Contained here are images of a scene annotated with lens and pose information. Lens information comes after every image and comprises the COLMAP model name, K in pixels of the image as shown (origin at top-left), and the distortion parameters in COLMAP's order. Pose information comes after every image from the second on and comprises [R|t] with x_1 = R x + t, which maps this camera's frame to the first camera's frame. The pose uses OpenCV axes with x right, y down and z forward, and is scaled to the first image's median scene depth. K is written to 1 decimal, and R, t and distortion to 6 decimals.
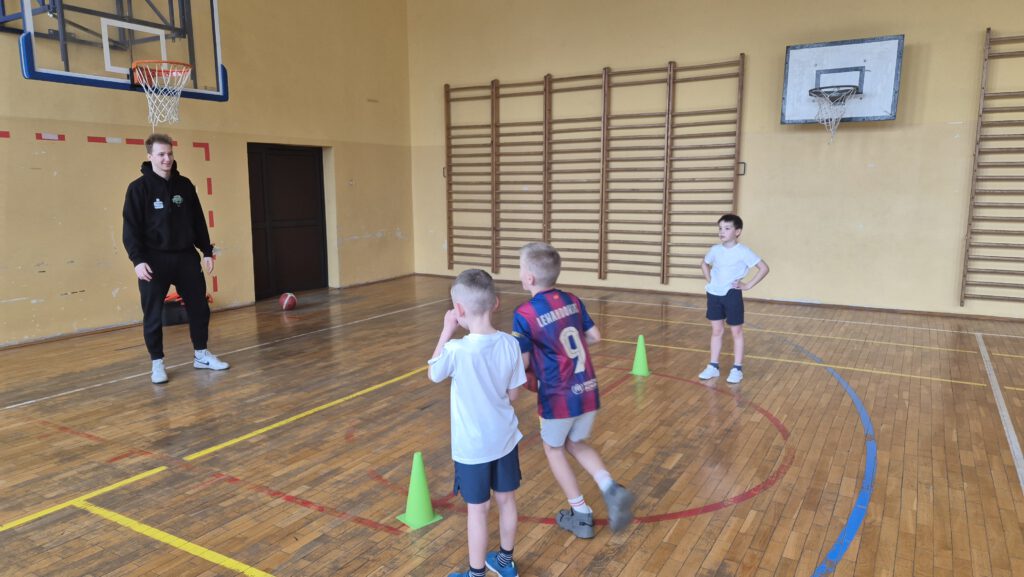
lens RADIAL K [[681.3, 0, 506.0], [0, 681.3, 300.9], [0, 0, 1]] dist [0.094537, -0.070644]
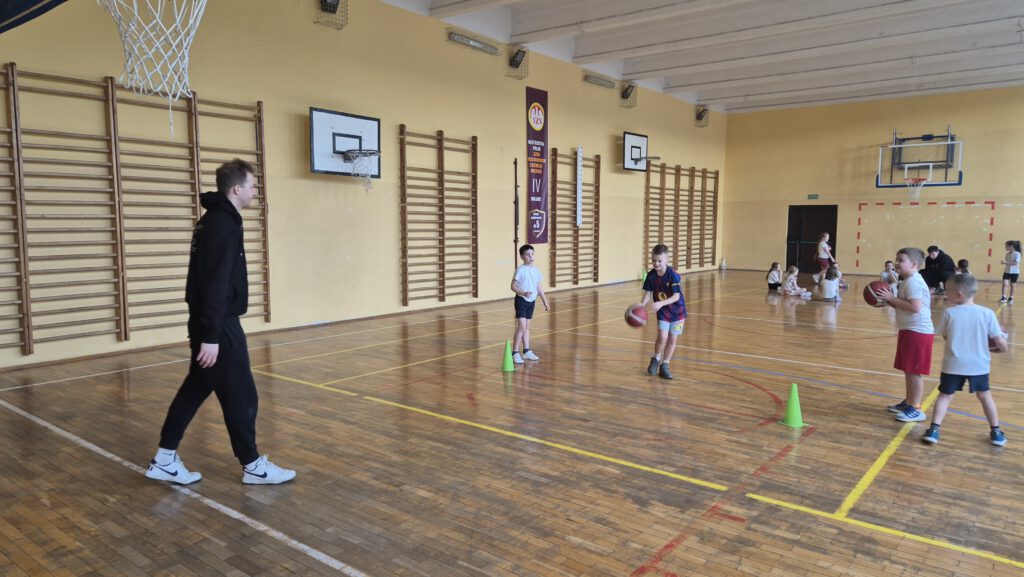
lens RADIAL K [[681.3, 0, 506.0], [0, 681.3, 300.9], [0, 0, 1]] dist [0.094537, -0.070644]
pose [[0.130979, -0.109443, 0.985326, -1.154539], [0.162878, 0.982758, 0.087506, -0.147383], [-0.977914, 0.149026, 0.146547, 0.877589]]
